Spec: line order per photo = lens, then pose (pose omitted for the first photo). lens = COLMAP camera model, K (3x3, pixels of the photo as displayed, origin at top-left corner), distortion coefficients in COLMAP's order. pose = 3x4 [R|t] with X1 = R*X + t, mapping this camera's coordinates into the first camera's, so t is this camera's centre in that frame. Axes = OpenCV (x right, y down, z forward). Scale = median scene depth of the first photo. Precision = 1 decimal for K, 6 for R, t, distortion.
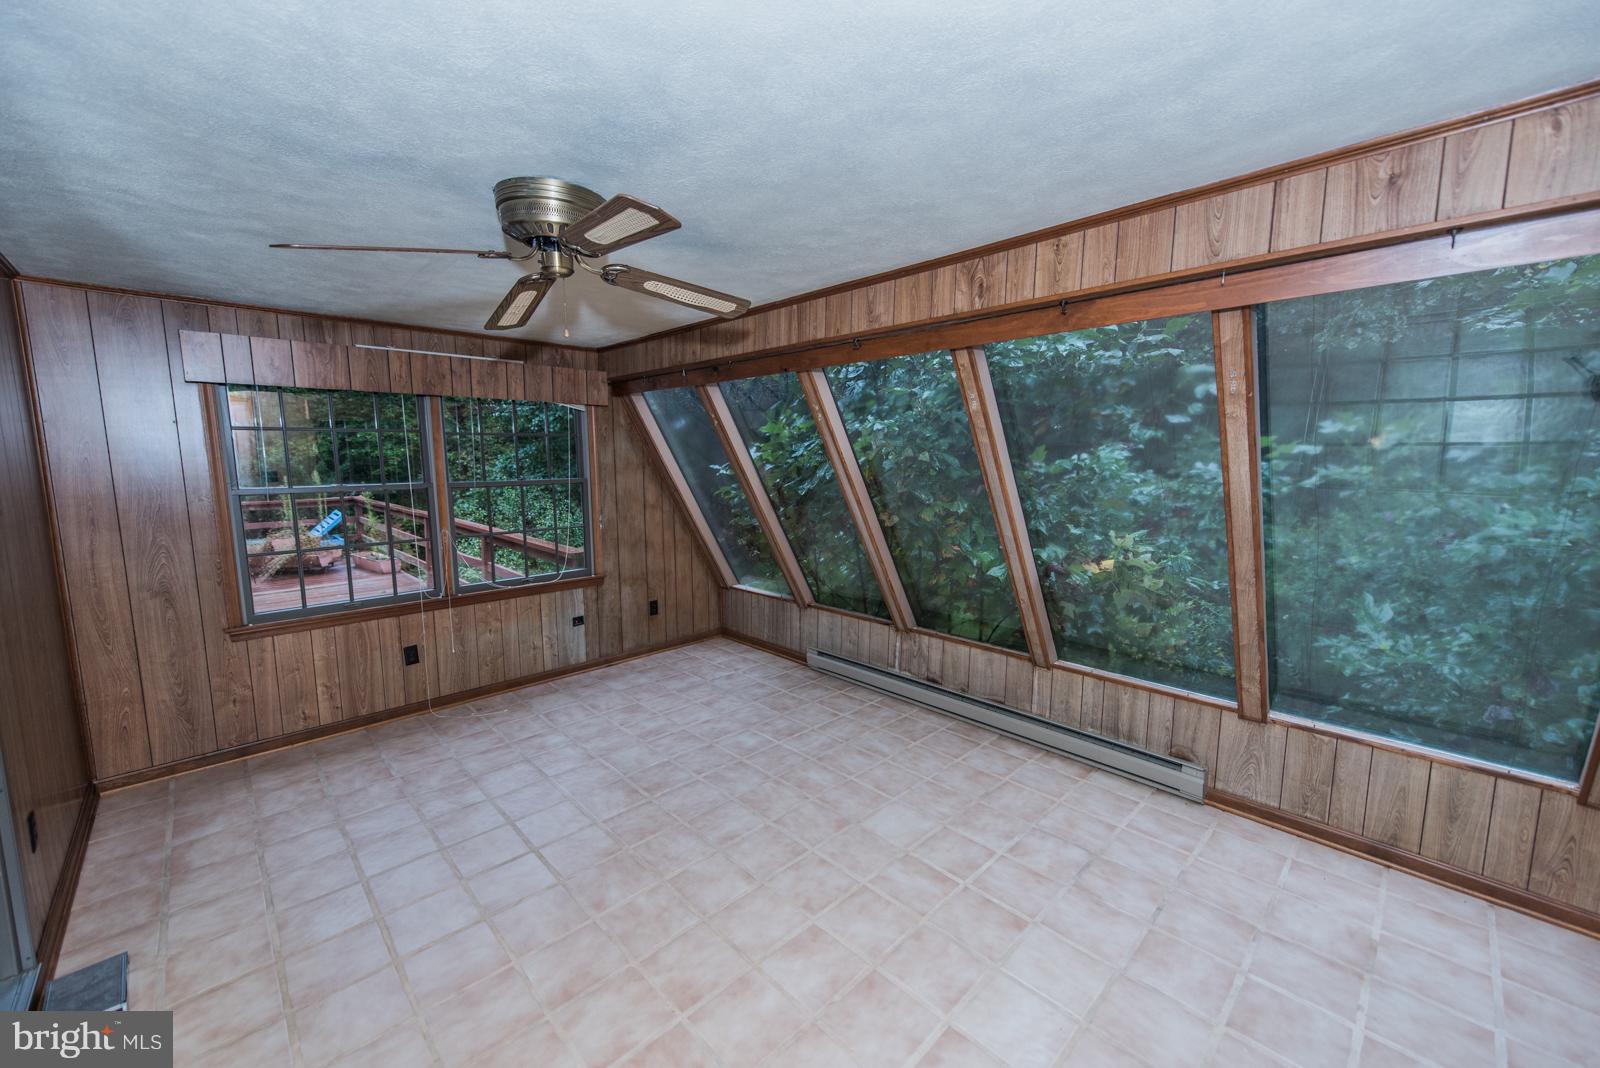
lens RADIAL K [[622.5, 0, 797.0], [0, 622.5, 532.4], [0, 0, 1]] dist [0.016105, -0.006284]
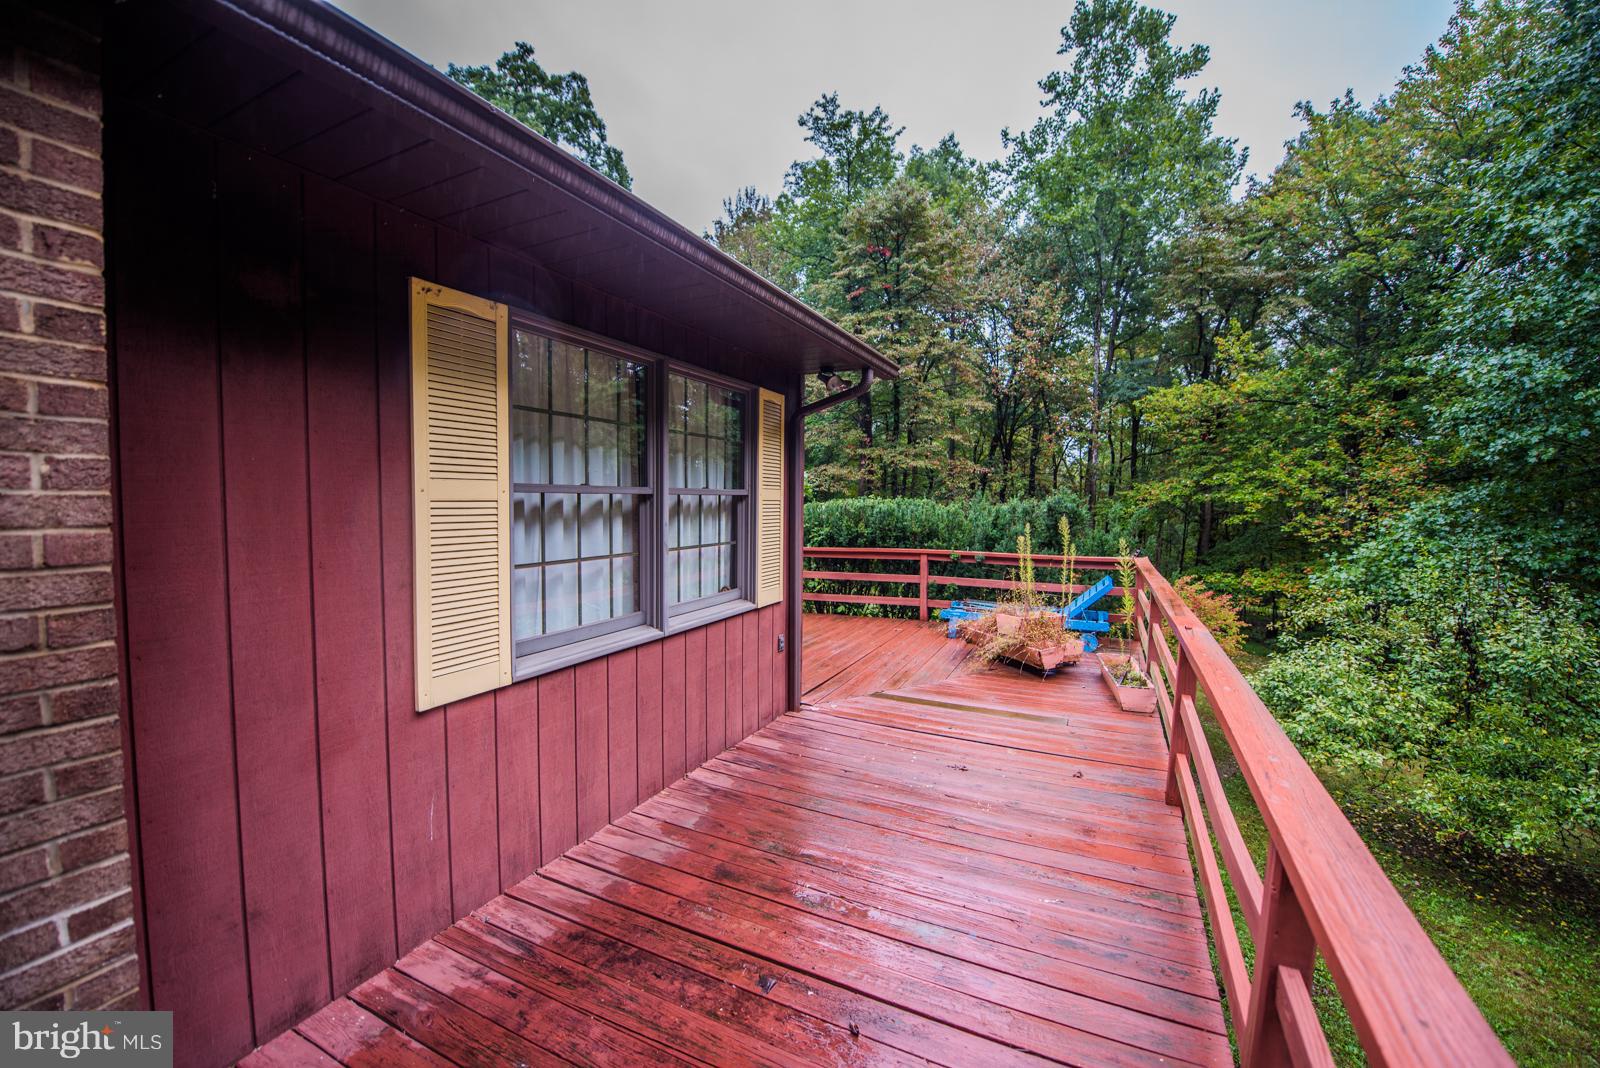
lens RADIAL K [[631.3, 0, 808.5], [0, 631.3, 531.5], [0, 0, 1]] dist [0.016775, -0.006474]
pose [[0.360952, 0.058504, -0.930748, -0.077000], [-0.128318, 0.991653, 0.012569, -0.019231], [0.923714, 0.114895, 0.365446, 0.163798]]
